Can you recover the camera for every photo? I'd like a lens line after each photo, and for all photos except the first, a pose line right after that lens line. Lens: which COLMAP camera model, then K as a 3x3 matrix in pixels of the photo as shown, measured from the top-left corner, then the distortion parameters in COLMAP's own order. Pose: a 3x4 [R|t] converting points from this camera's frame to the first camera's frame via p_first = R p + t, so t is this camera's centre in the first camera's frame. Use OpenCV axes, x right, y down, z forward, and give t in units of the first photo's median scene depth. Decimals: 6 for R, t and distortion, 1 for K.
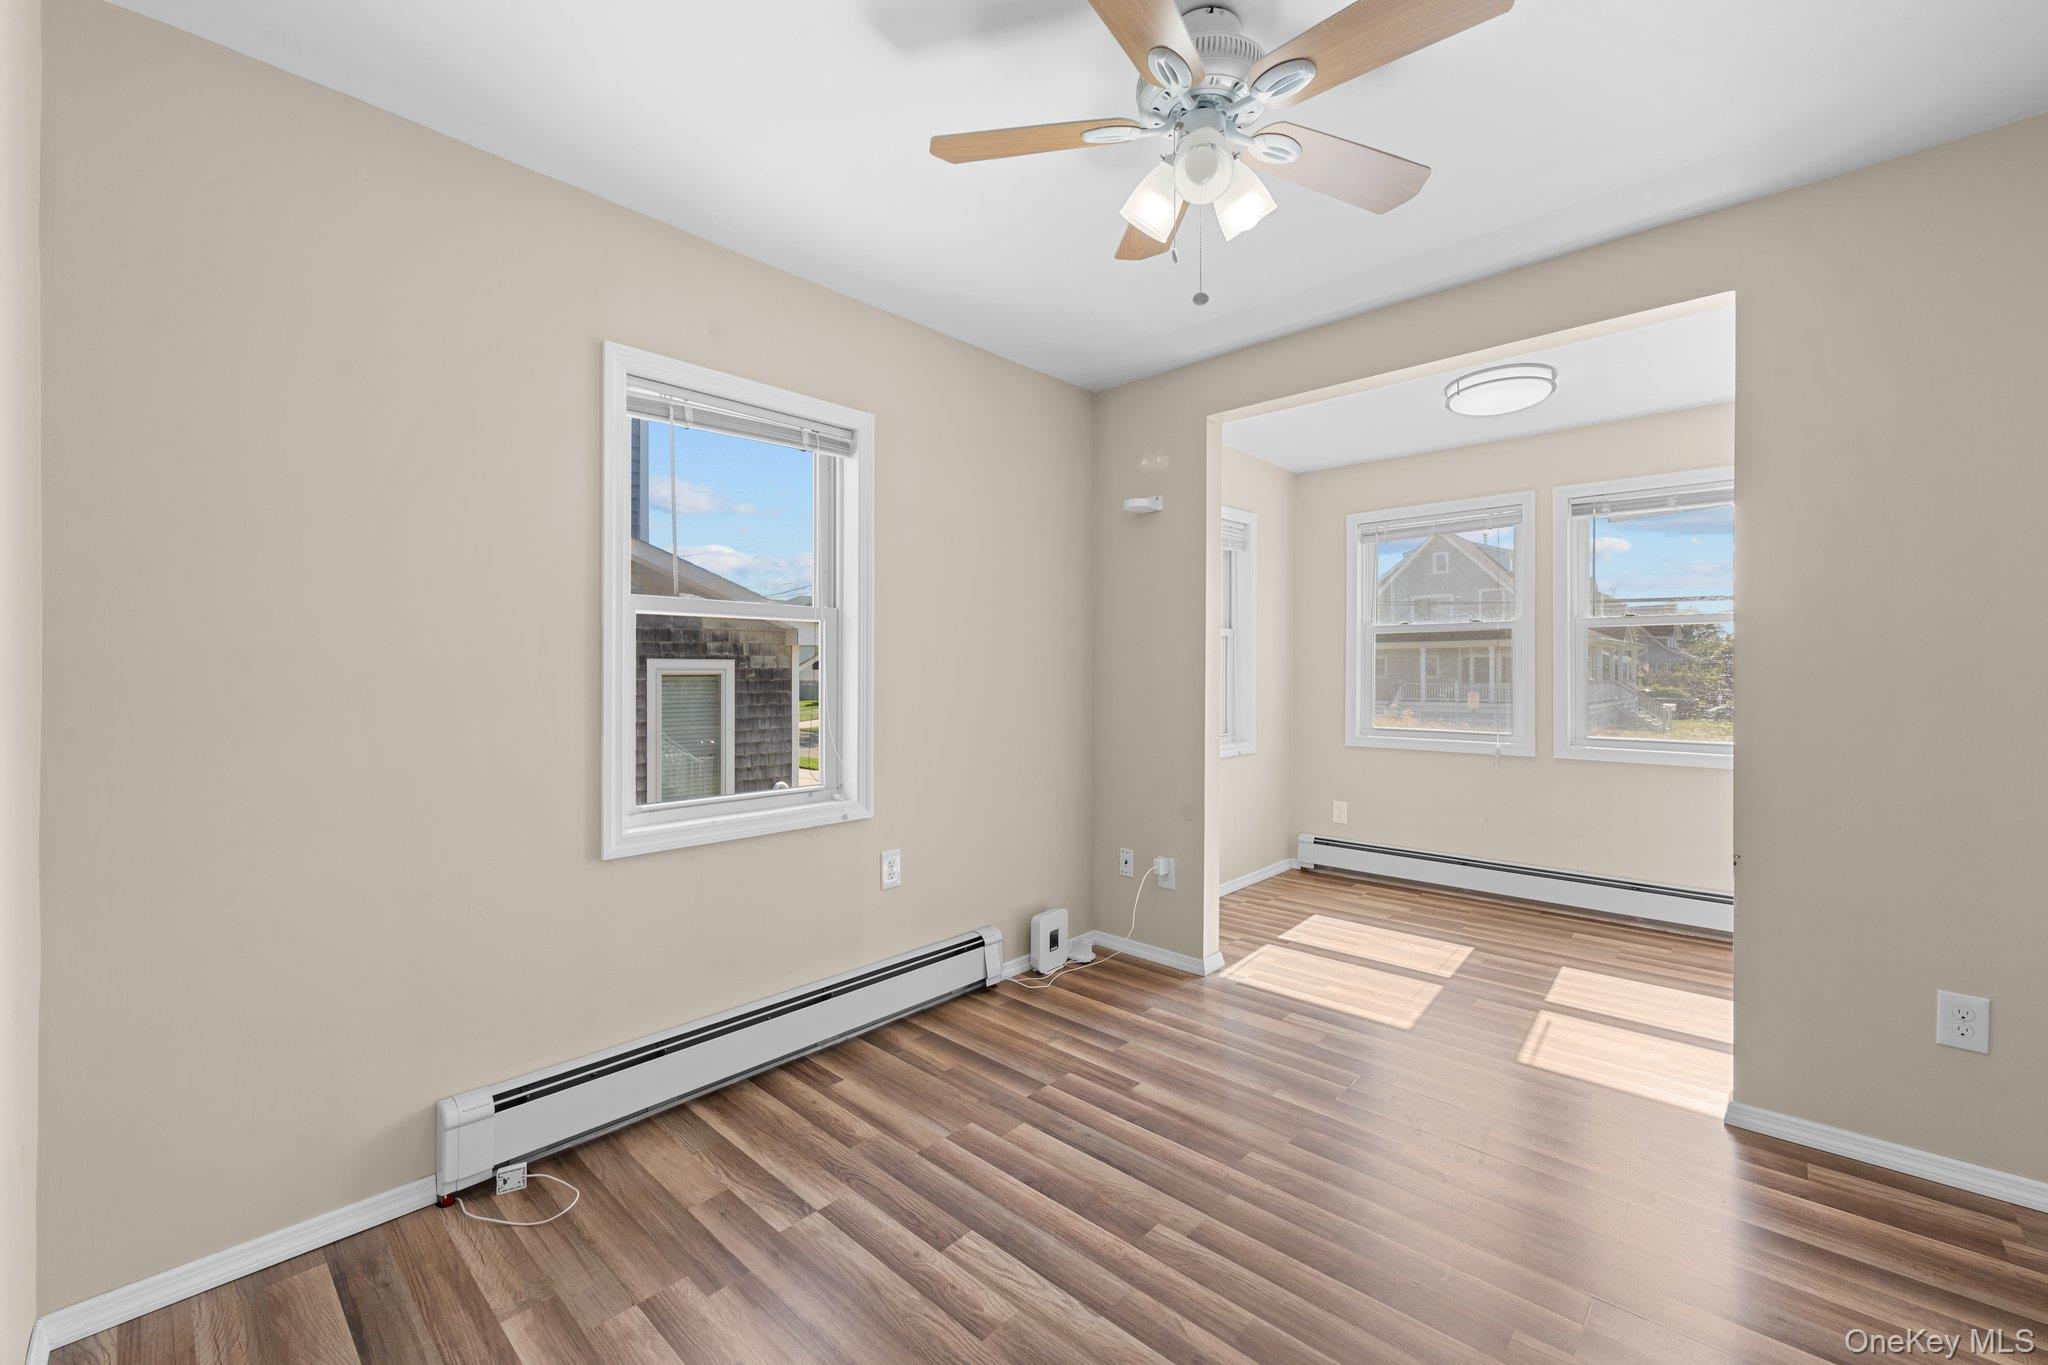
lens RADIAL K [[828.2, 0, 1024.0], [0, 828.2, 682.5], [0, 0, 1]] dist [0.000933, -0.000506]
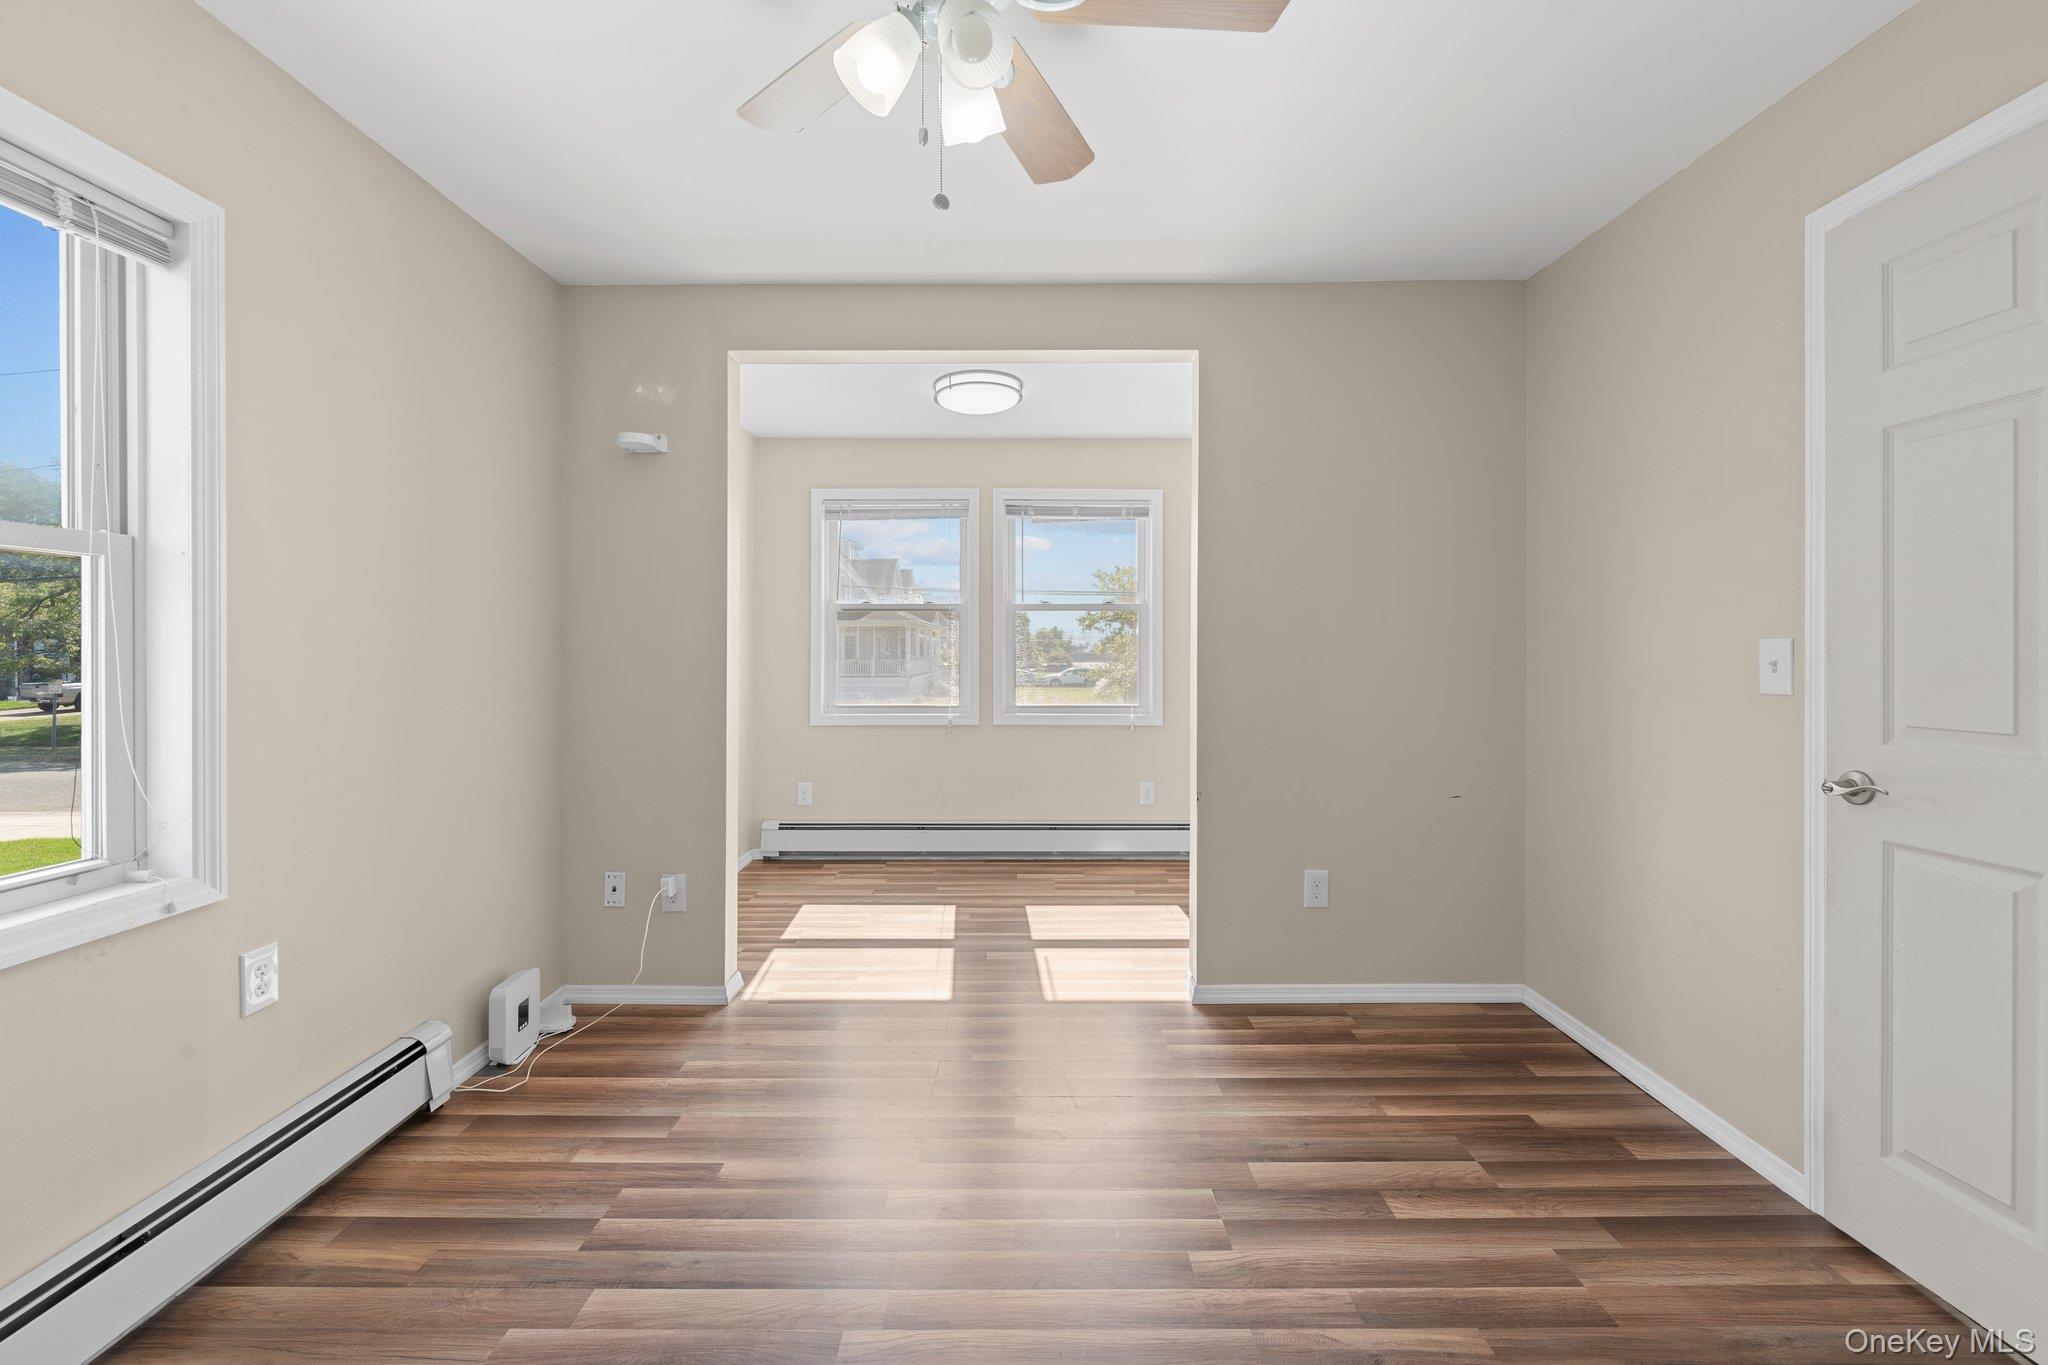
lens RADIAL K [[836.7, 0, 1028.5], [0, 836.7, 664.0], [0, 0, 1]] dist [-0.001036, -0.000600]
pose [[0.732271, -0.011605, 0.680915, -0.149066], [0.008203, 0.999933, 0.008220, -0.003012], [-0.680964, -0.000433, 0.732316, 0.162705]]
